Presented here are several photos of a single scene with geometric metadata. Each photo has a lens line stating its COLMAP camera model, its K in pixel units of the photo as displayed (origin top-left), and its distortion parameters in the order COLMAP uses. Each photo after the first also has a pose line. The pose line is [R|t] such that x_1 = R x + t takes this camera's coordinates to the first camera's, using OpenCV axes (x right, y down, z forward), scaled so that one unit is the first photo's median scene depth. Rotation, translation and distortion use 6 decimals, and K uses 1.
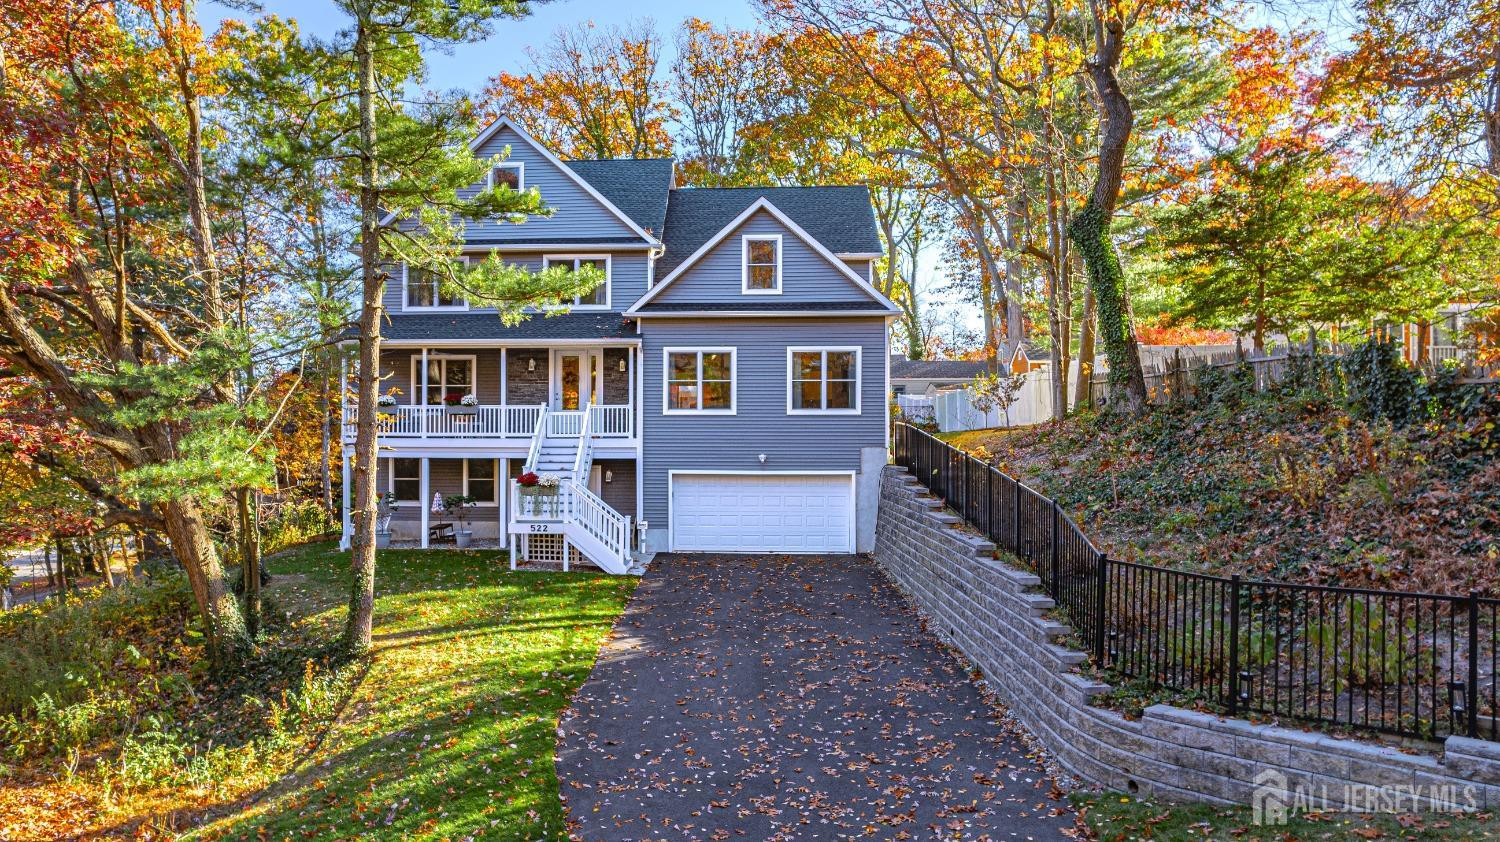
lens RADIAL K [[942.4, 0, 750.0], [0, 942.4, 421.0], [0, 0, 1]] dist [-0.048170, -0.000727]
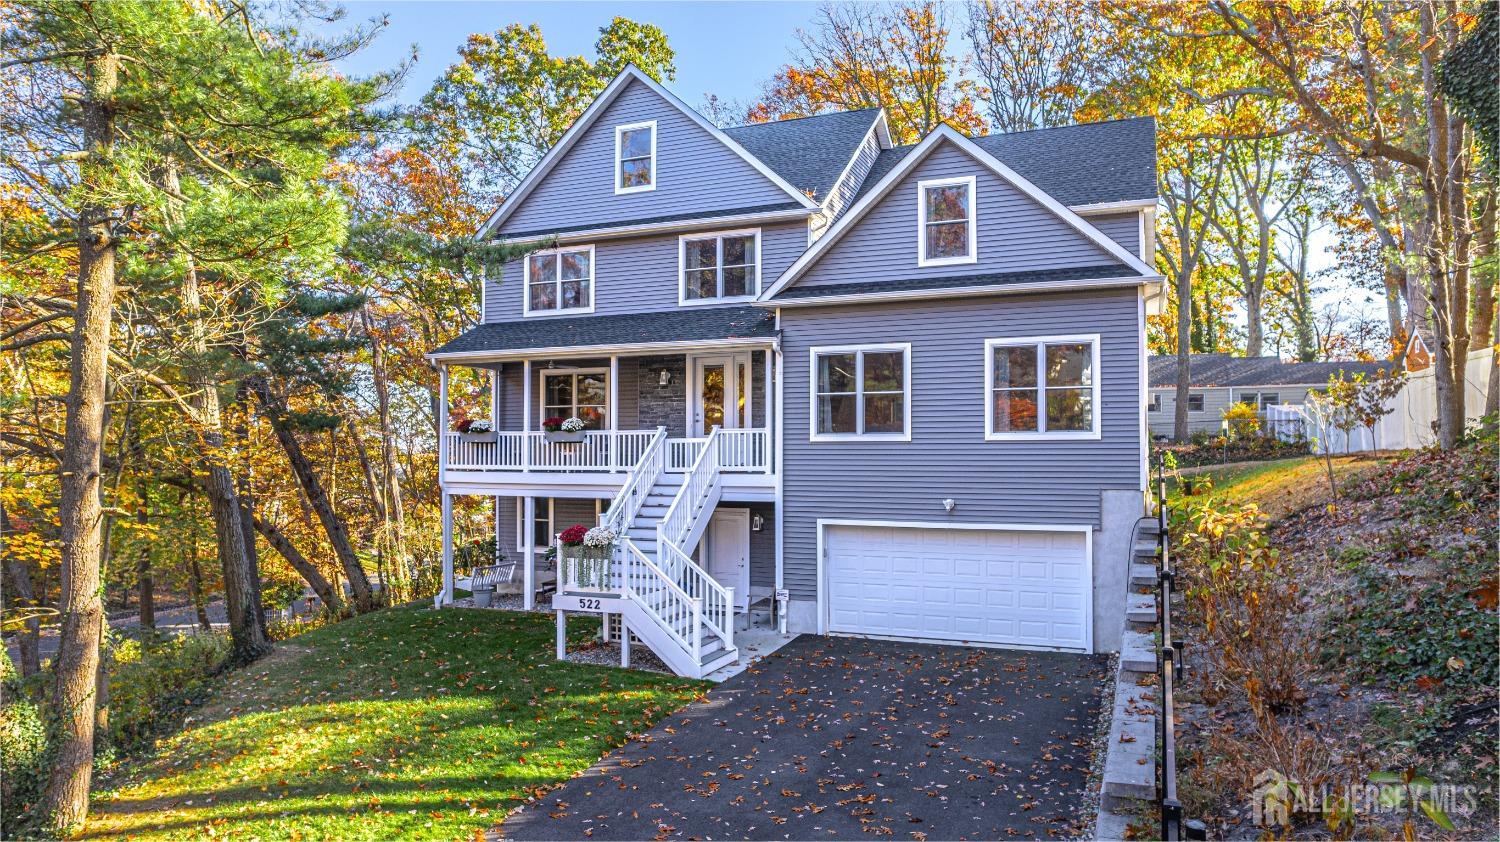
lens RADIAL K [[983.6, 0, 750.0], [0, 983.6, 421.0], [0, 0, 1]] dist [-0.043508, 0.001389]
pose [[0.938272, -0.013204, -0.345645, 0.123260], [0.006970, 0.999790, -0.019273, -0.008045], [0.345827, 0.015674, 0.938167, 0.281252]]
